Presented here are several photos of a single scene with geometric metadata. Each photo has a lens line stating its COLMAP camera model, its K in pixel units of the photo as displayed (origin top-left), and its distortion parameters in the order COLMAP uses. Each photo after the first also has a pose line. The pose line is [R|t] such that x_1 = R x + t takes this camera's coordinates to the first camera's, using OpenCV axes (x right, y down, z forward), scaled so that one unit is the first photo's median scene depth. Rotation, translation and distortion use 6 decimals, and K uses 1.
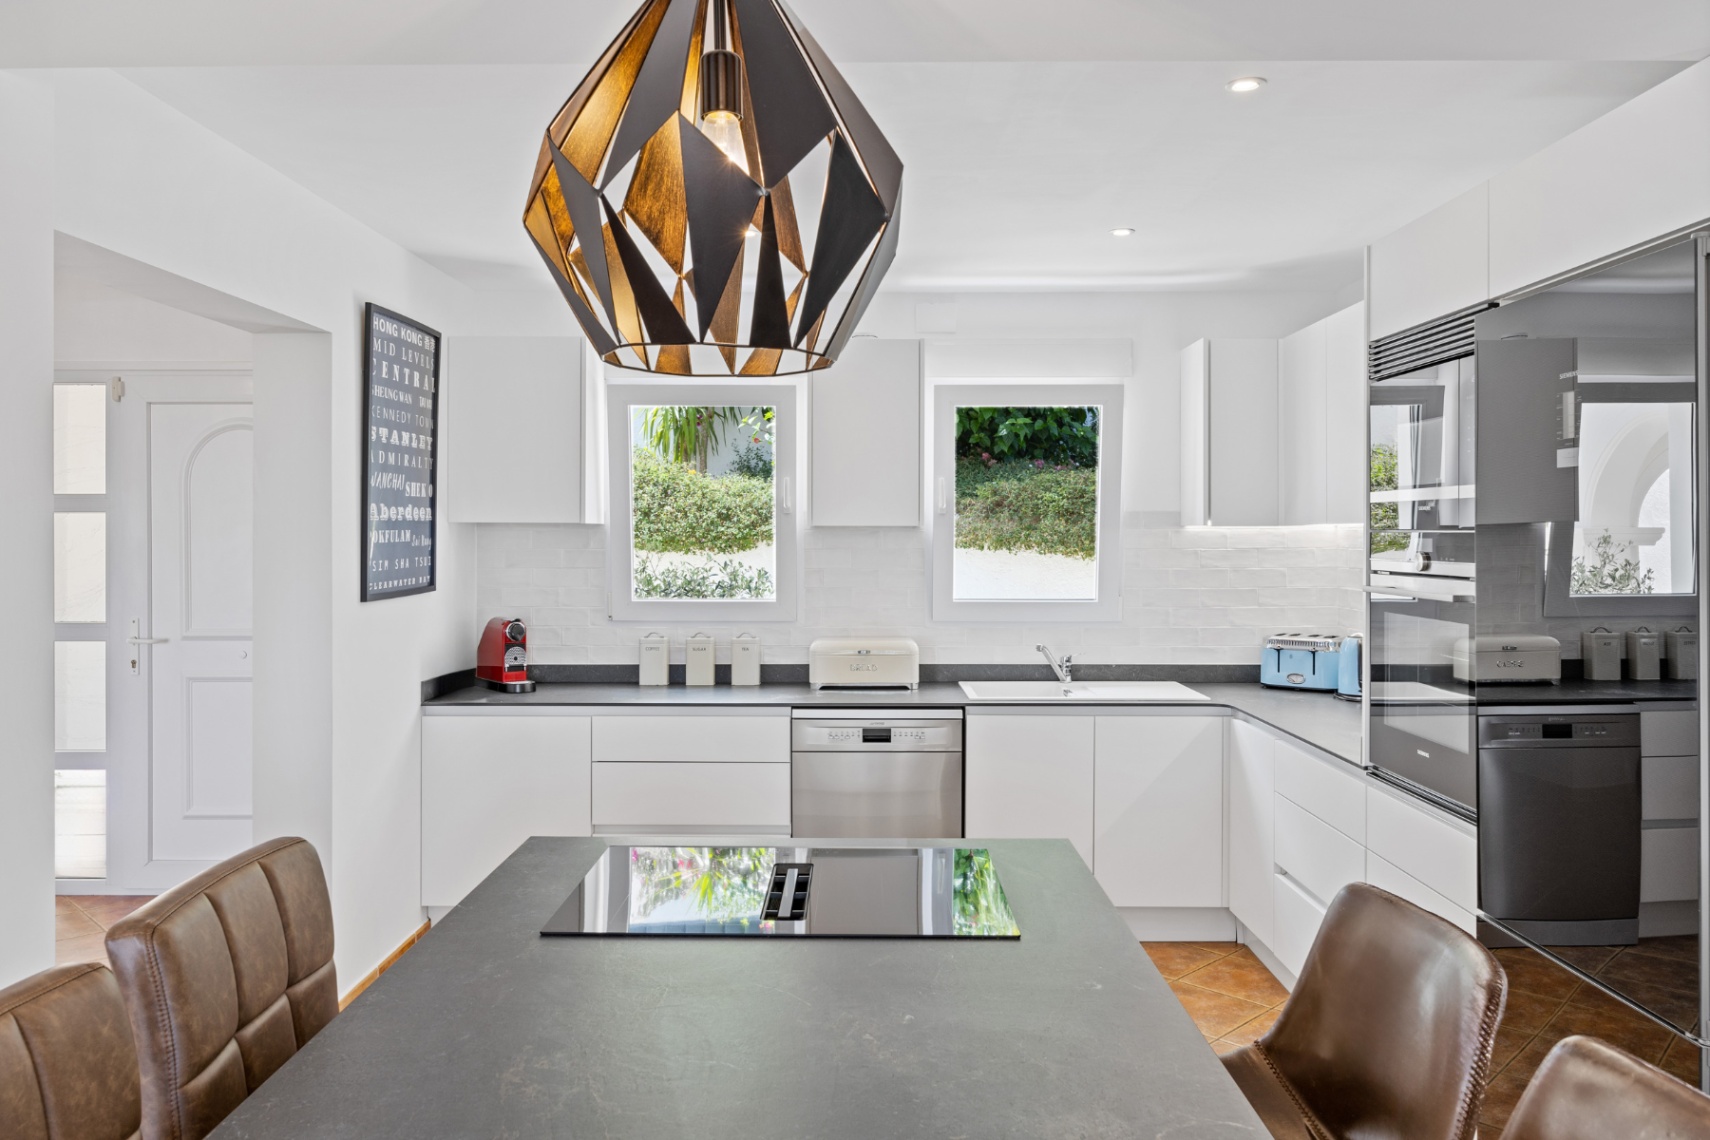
lens RADIAL K [[1244.1, 0, 846.0], [0, 1244.1, 560.4], [0, 0, 1]] dist [-0.001419, 0.001721]
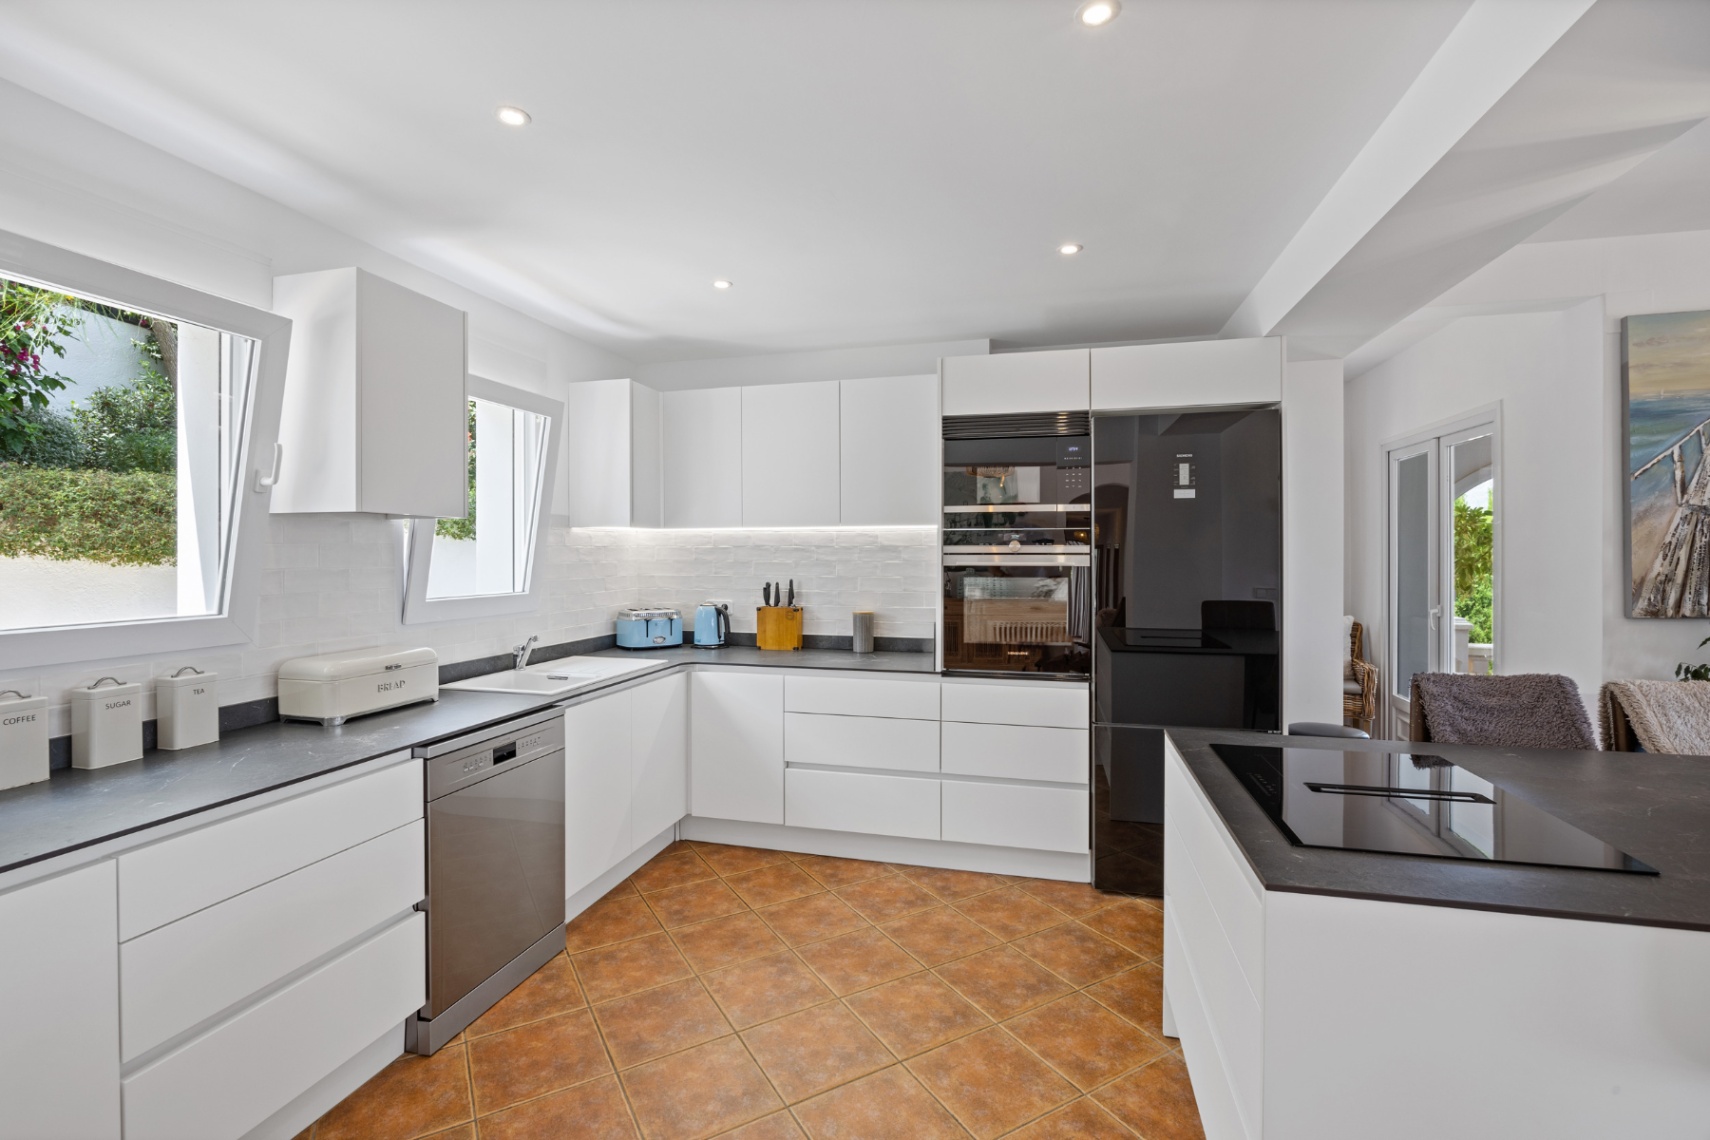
lens RADIAL K [[759.7, 0, 849.7], [0, 759.7, 562.5], [0, 0, 1]] dist [-0.010166, 0.000962]
pose [[0.251774, -0.012869, 0.967701, -0.381396], [0.020001, 0.999767, 0.008092, 0.005920], [-0.967579, 0.017318, 0.251973, 0.555330]]
